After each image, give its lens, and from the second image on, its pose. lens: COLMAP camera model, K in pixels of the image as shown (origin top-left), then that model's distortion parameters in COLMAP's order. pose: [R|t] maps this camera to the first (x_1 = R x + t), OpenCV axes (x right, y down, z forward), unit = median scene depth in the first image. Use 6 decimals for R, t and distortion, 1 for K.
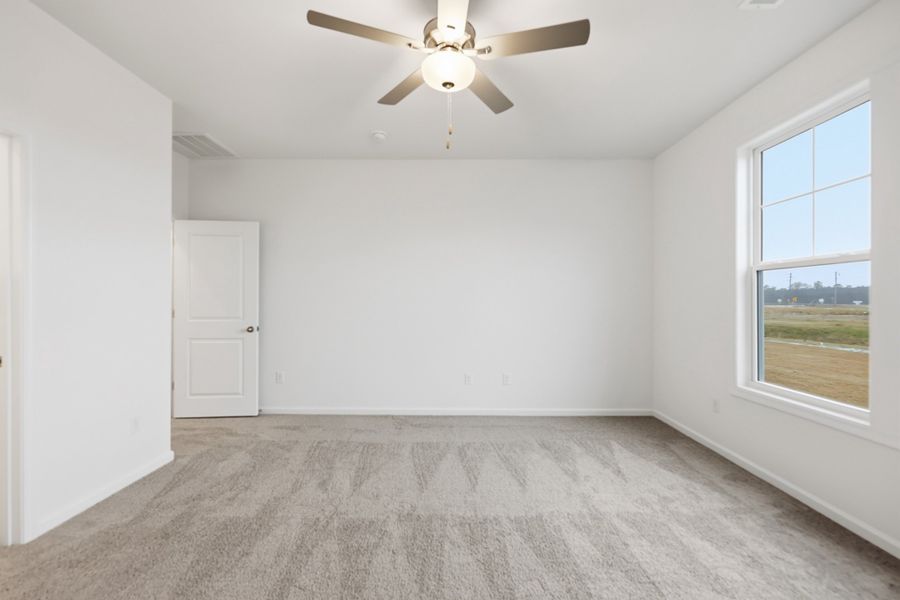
lens RADIAL K [[369.5, 0, 451.3], [0, 369.5, 302.3], [0, 0, 1]] dist [-0.000659, 0.000045]
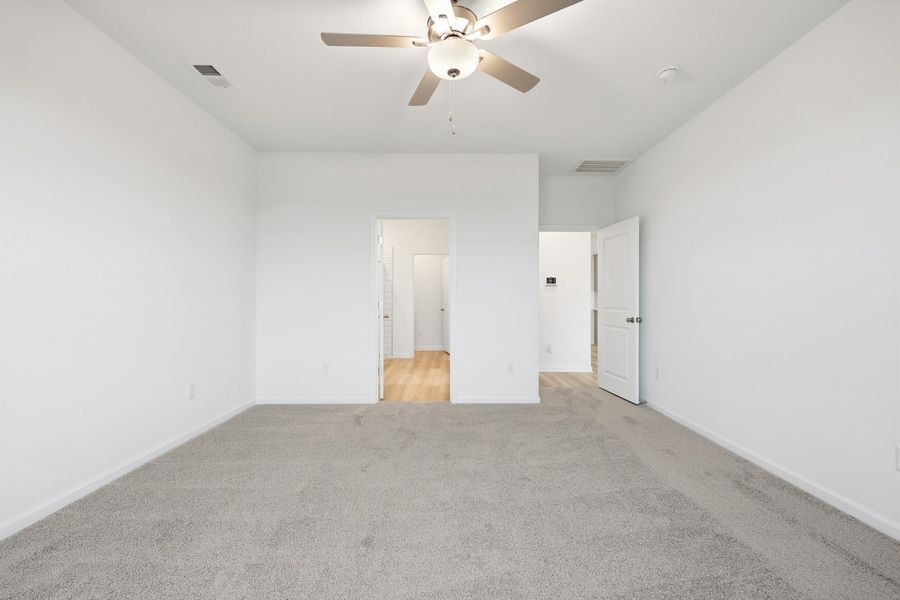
lens RADIAL K [[365.6, 0, 452.3], [0, 365.6, 299.3], [0, 0, 1]] dist [0.000110, 0.000041]
pose [[0.015143, -0.002198, -0.999883, 0.563699], [-0.016536, 0.999860, -0.002448, 0.029190], [0.999749, 0.016572, 0.015105, 0.544142]]
